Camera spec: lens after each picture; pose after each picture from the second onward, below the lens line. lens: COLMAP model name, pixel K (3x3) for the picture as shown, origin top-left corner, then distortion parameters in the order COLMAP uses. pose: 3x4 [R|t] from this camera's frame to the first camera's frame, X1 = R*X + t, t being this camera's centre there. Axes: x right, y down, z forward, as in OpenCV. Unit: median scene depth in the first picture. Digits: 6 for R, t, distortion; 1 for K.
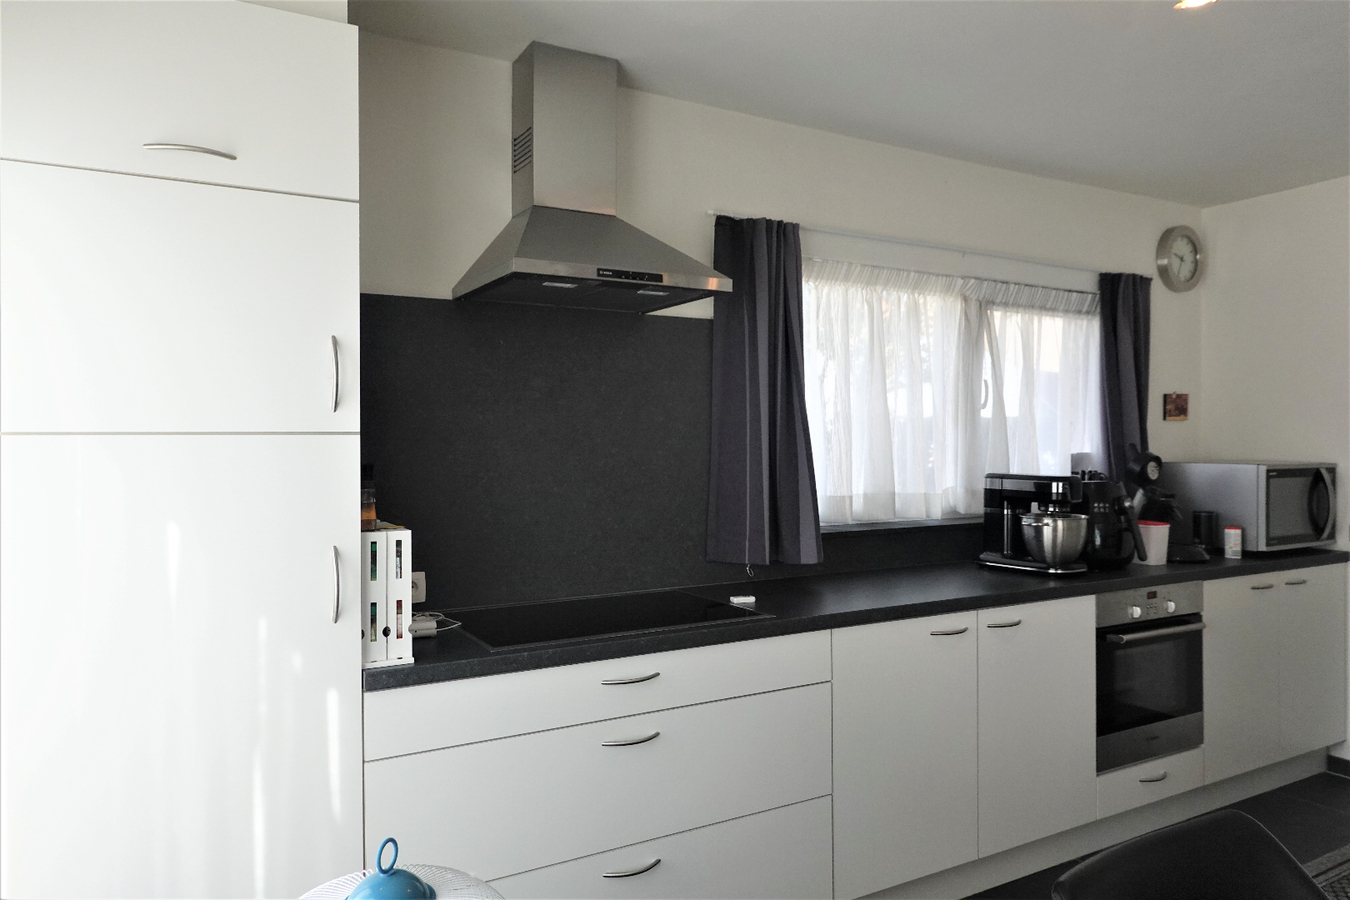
lens RADIAL K [[909.8, 0, 675.0], [0, 909.8, 450.0], [0, 0, 1]] dist [-0.018094, 0.001266]
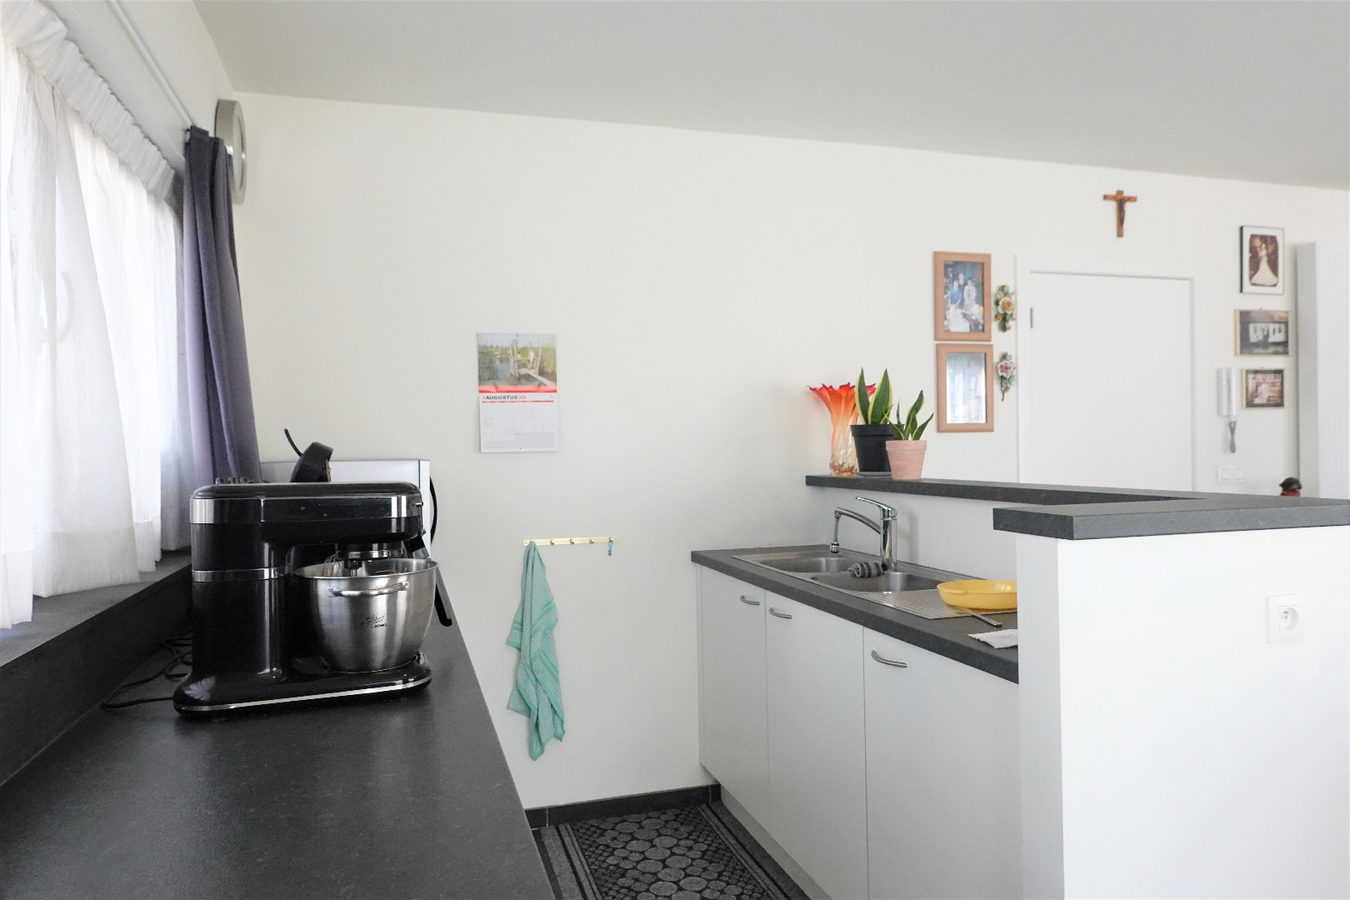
lens RADIAL K [[909.8, 0, 675.0], [0, 909.8, 450.0], [0, 0, 1]] dist [-0.018094, 0.001266]
pose [[0.227688, 0.002955, 0.973730, -0.005690], [0.023253, 0.999694, -0.008471, 0.019225], [-0.973457, 0.024571, 0.227549, 0.749552]]
